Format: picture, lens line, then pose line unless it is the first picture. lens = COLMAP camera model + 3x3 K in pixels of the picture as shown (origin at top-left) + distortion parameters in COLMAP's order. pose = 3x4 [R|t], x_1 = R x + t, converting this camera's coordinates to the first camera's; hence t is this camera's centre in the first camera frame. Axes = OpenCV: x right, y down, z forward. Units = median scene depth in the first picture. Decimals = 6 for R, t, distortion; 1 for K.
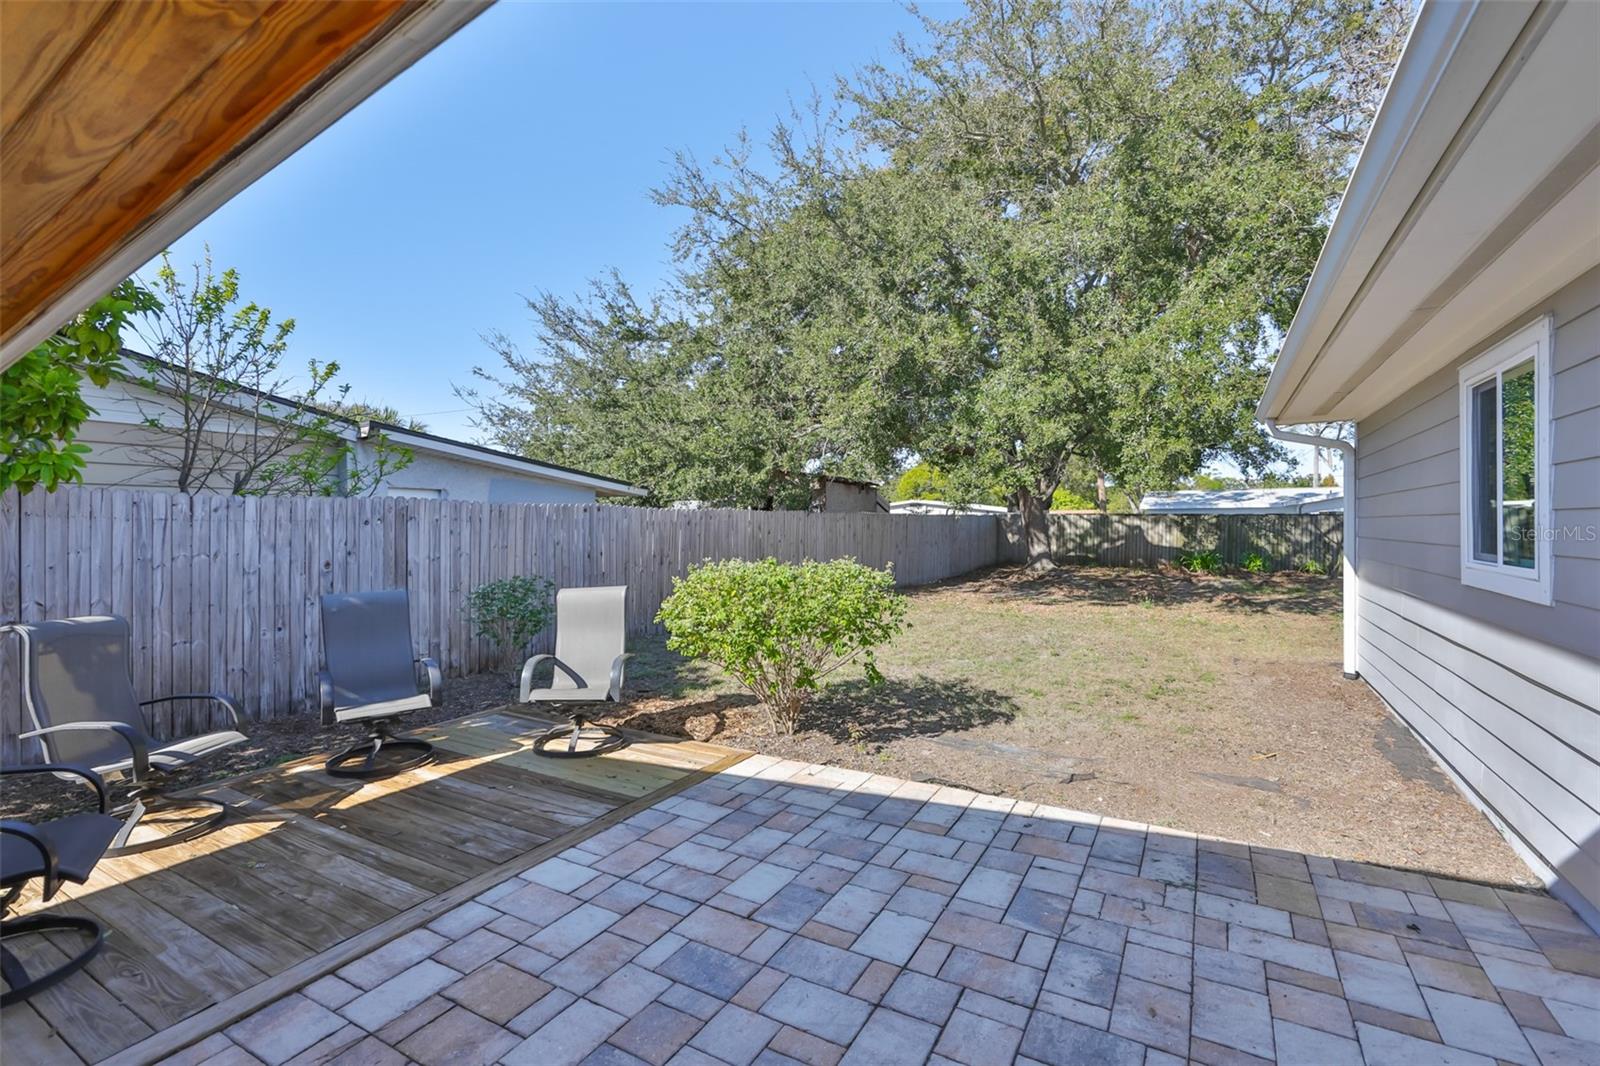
lens RADIAL K [[731.0, 0, 723.0], [0, 731.0, 537.6], [0, 0, 1]] dist [-0.000607, 0.000453]
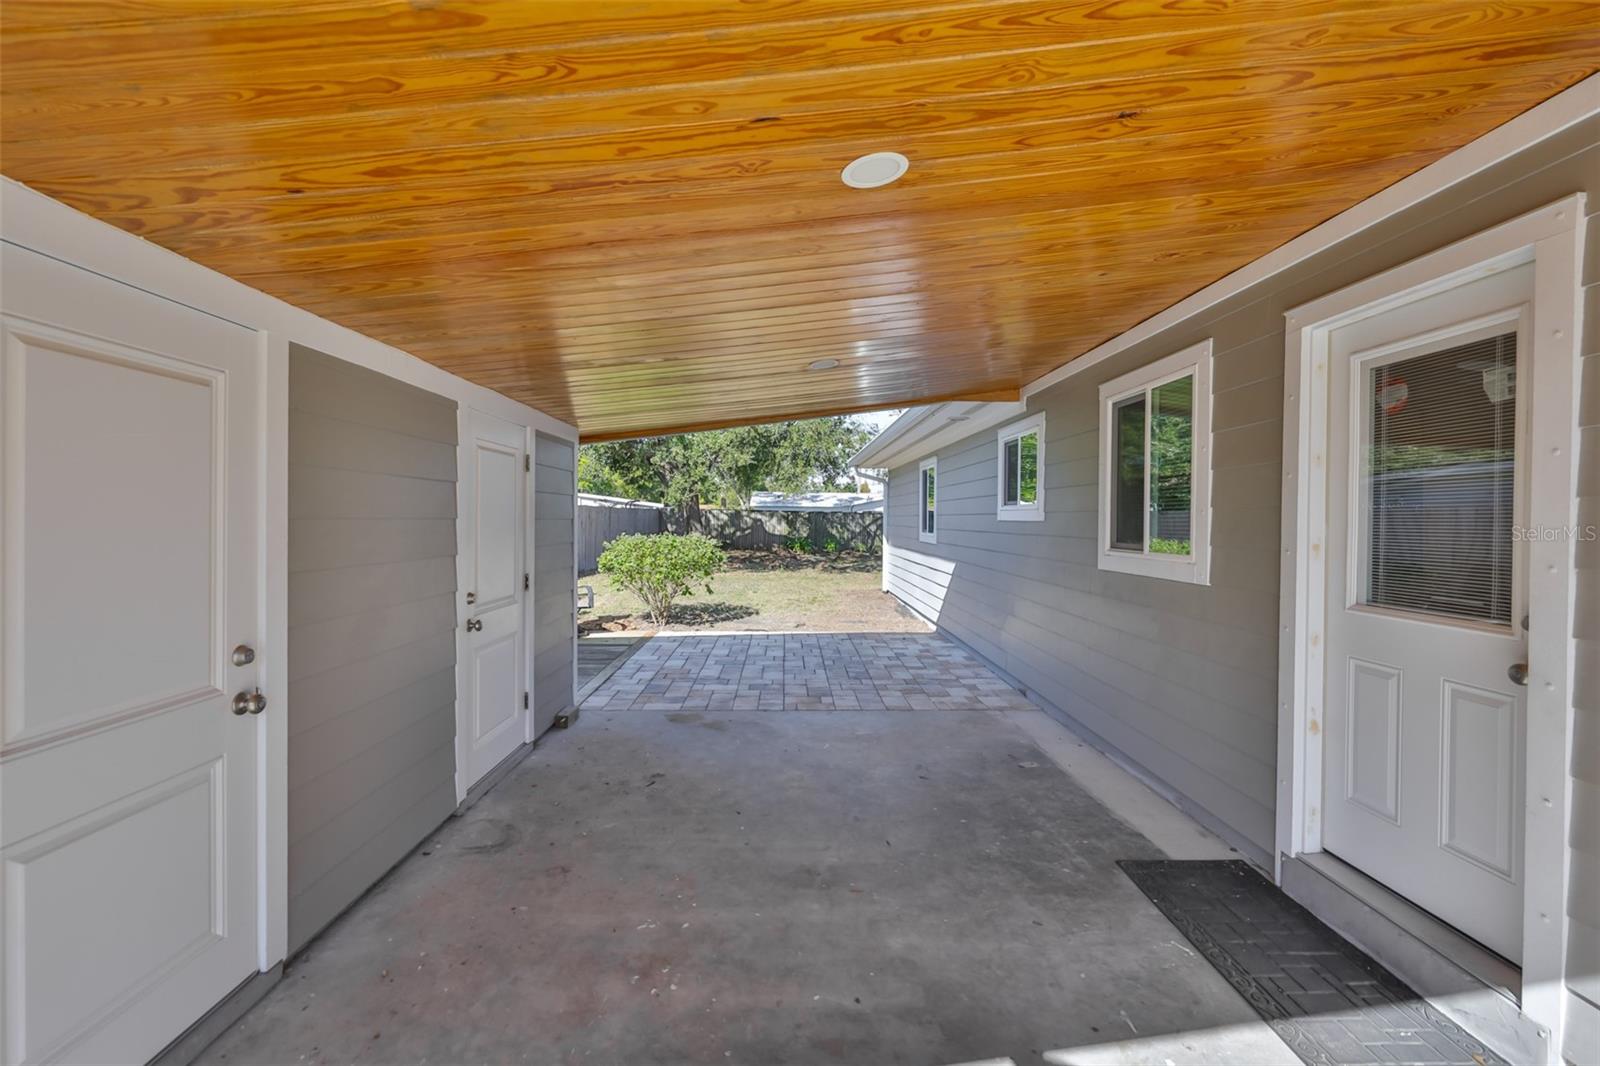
lens RADIAL K [[689.7, 0, 795.9], [0, 689.7, 531.1], [0, 0, 1]] dist [-0.002546, 0.000365]
pose [[0.830935, 0.002348, 0.556365, -0.086974], [-0.004679, 0.999985, 0.002767, 0.002363], [-0.556350, -0.004902, 0.830933, -0.095650]]
